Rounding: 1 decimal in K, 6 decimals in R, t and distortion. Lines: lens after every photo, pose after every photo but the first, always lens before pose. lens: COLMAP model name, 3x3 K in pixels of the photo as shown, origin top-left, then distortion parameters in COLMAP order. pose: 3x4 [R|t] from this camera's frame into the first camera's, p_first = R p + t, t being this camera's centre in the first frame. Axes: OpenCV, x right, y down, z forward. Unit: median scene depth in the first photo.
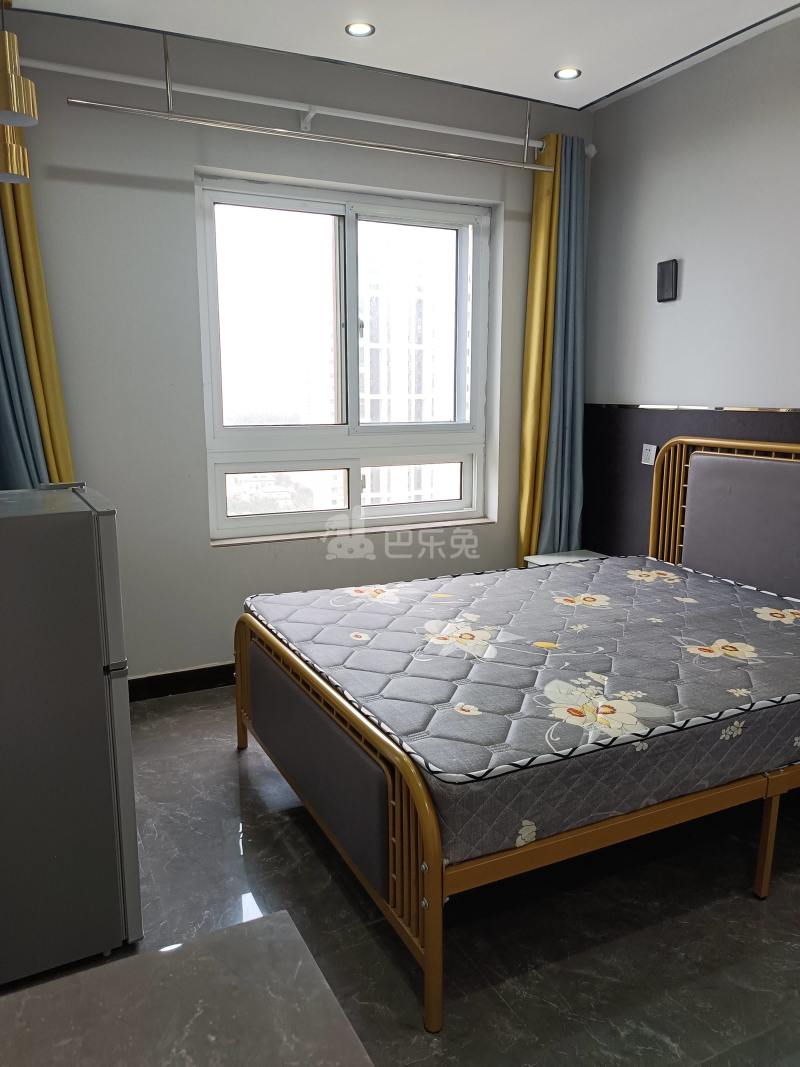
lens RADIAL K [[799.1, 0, 395.1], [0, 799.1, 529.3], [0, 0, 1]] dist [0.022474, -0.000376]
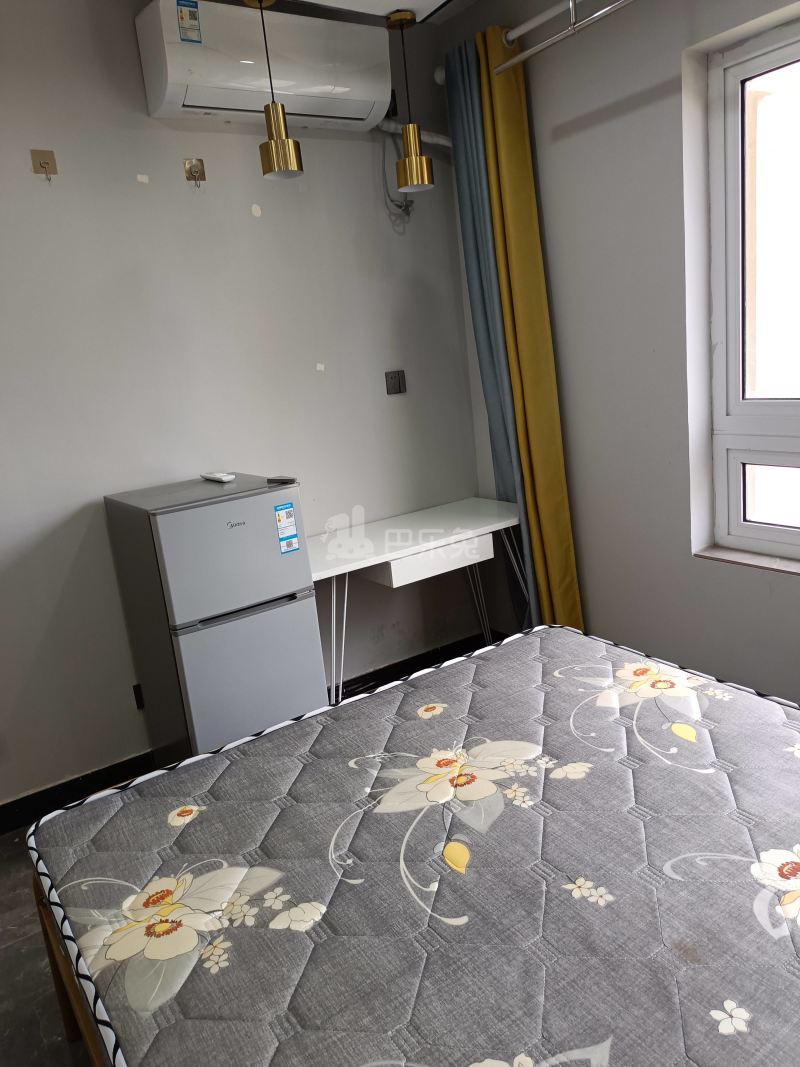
lens RADIAL K [[799.1, 0, 395.1], [0, 799.1, 529.3], [0, 0, 1]] dist [0.022474, -0.000376]
pose [[0.130895, 0.208612, -0.969199, 0.549220], [-0.064914, 0.977316, 0.201592, -0.160722], [0.989269, 0.036527, 0.141468, 0.674354]]
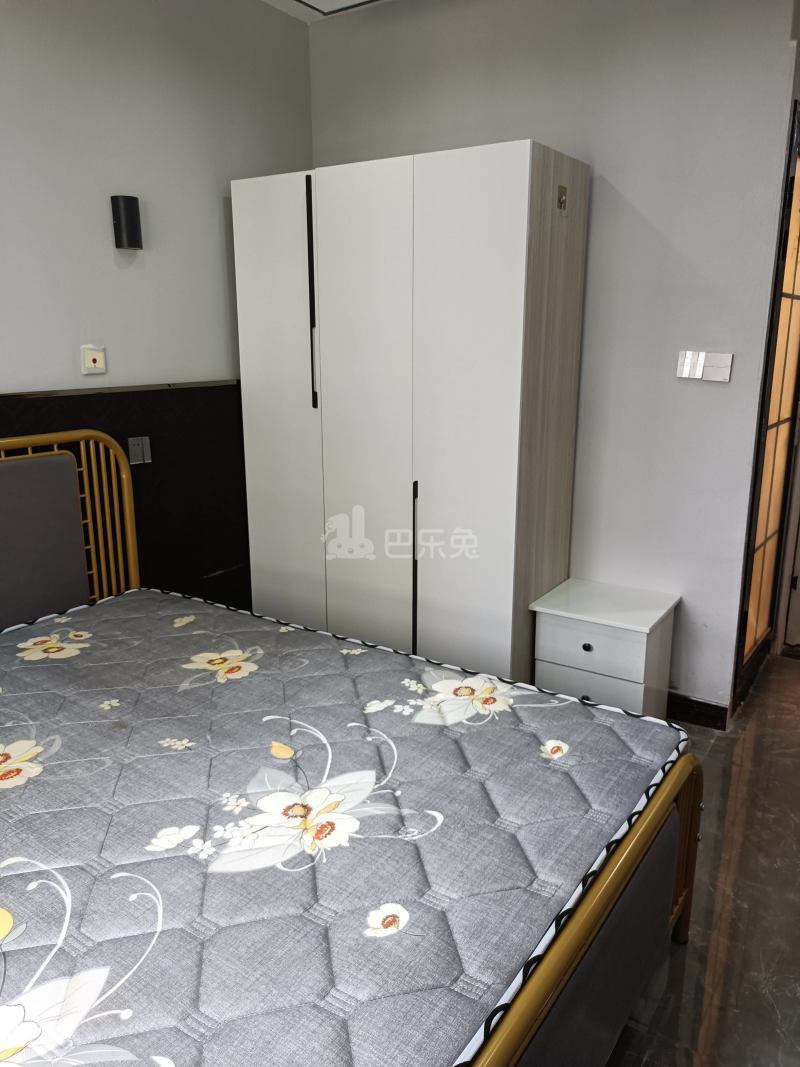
lens RADIAL K [[808.5, 0, 397.3], [0, 808.5, 536.5], [0, 0, 1]] dist [0.017564, 0.004770]
pose [[-0.493988, -0.215855, 0.842249, -0.331865], [0.145174, 0.934618, 0.324674, -0.195931], [-0.857263, 0.282658, -0.430353, 0.911999]]
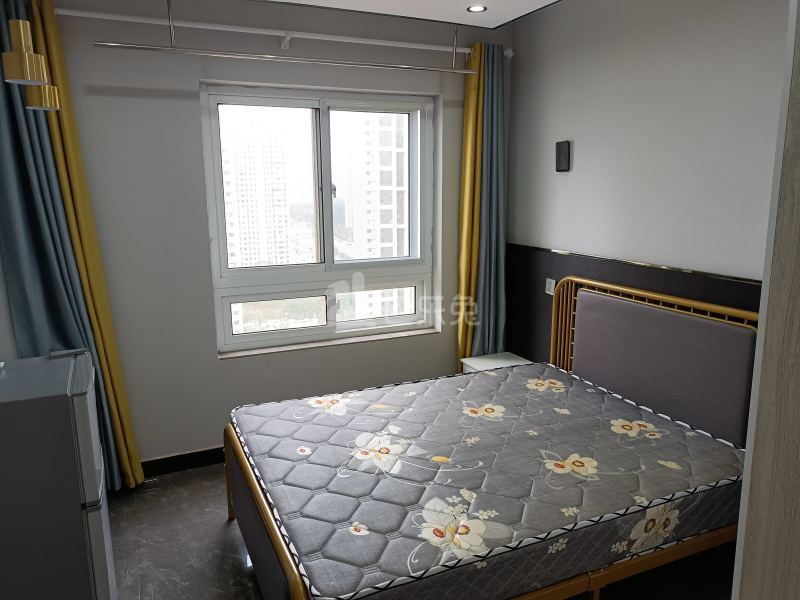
lens RADIAL K [[599.1, 0, 400.0], [0, 599.1, 300.0], [0, 0, 1]] dist [0.022474, -0.000376]
pose [[0.999599, -0.001572, -0.028261, 0.116388], [0.002154, 0.999786, 0.020573, -0.110954], [0.028223, -0.020625, 0.999389, 0.002248]]
